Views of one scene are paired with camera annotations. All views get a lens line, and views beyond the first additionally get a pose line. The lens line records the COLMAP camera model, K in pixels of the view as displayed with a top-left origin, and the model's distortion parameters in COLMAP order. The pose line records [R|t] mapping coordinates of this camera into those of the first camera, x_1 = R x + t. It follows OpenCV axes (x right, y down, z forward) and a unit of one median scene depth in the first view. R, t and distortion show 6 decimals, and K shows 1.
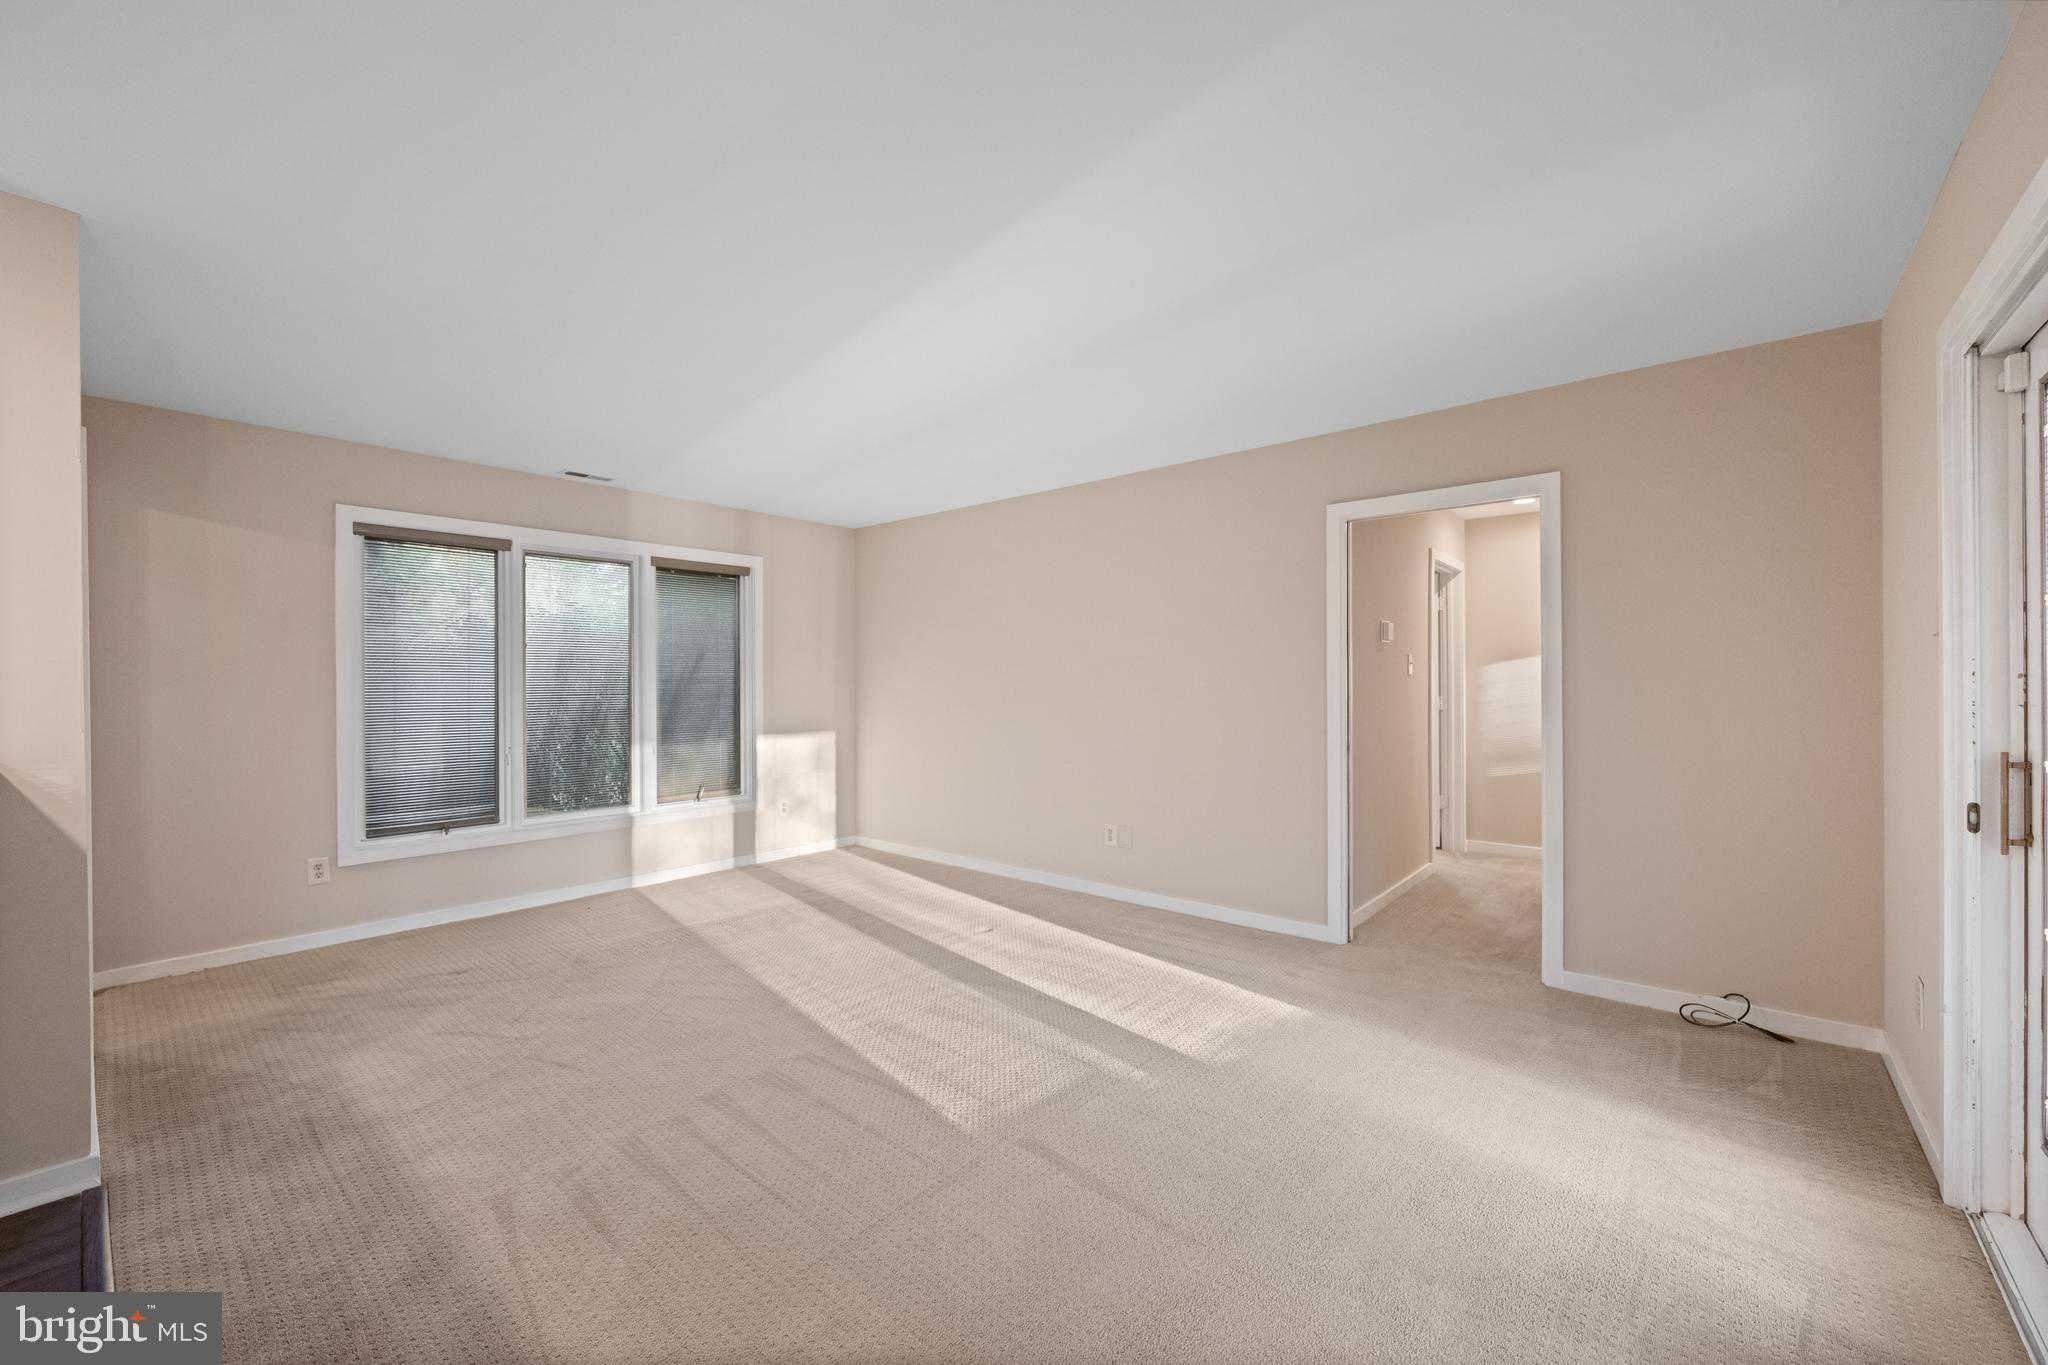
lens RADIAL K [[812.2, 0, 1022.8], [0, 812.2, 684.0], [0, 0, 1]] dist [-0.002312, -0.000028]
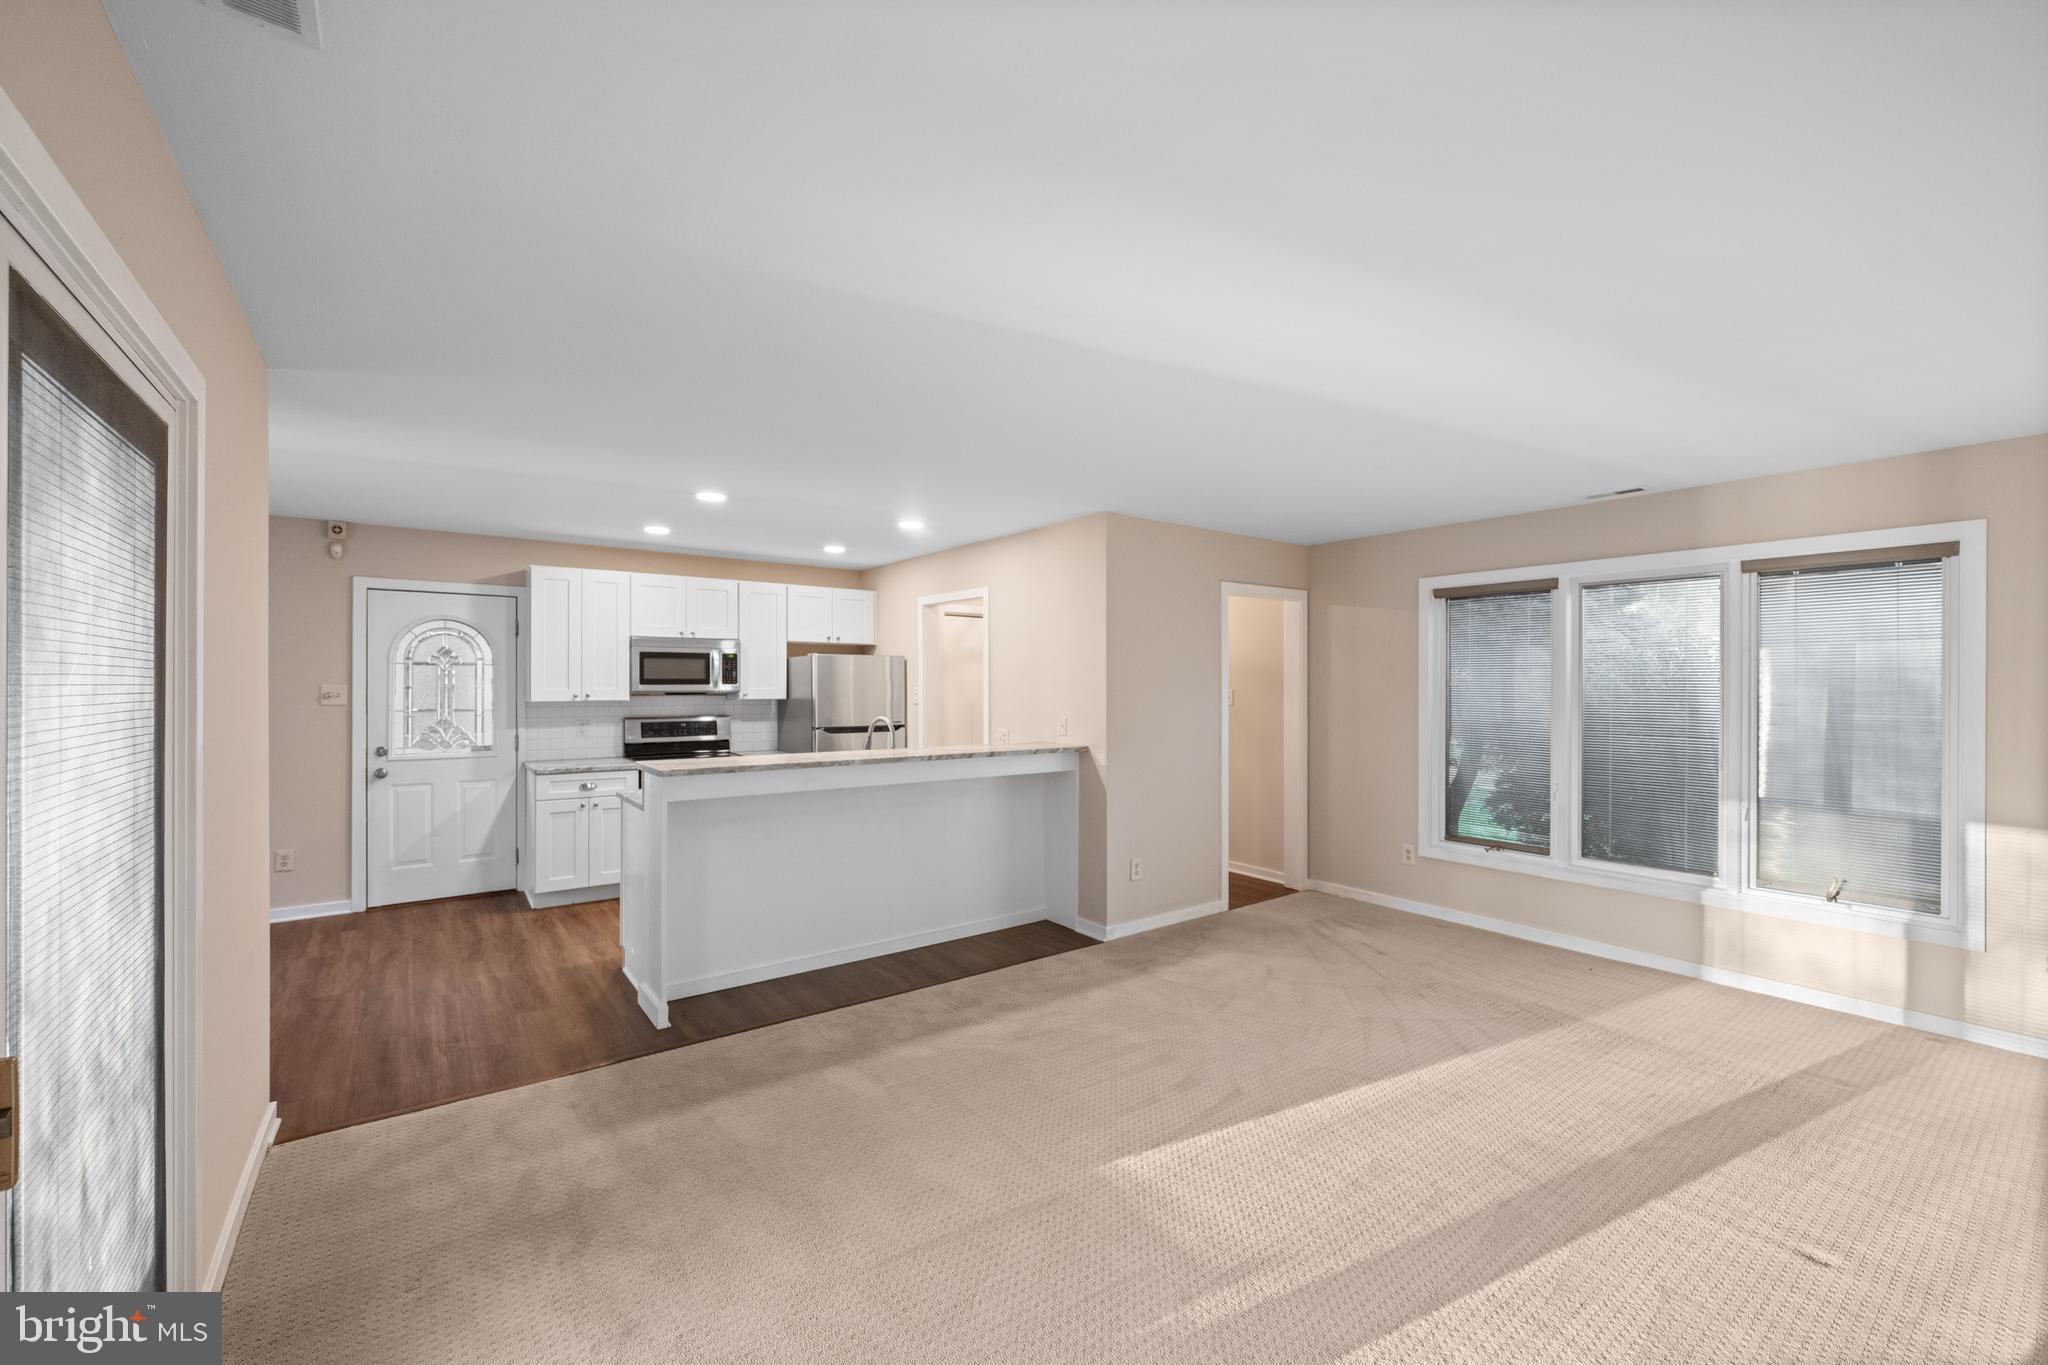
lens RADIAL K [[812.2, 0, 1013.4], [0, 812.2, 684.8], [0, 0, 1]] dist [-0.002312, -0.000028]
pose [[-0.224455, 0.004048, -0.974476, 0.527278], [-0.004713, 0.999975, 0.005239, -0.049155], [0.974473, 0.005769, -0.224430, 0.597829]]
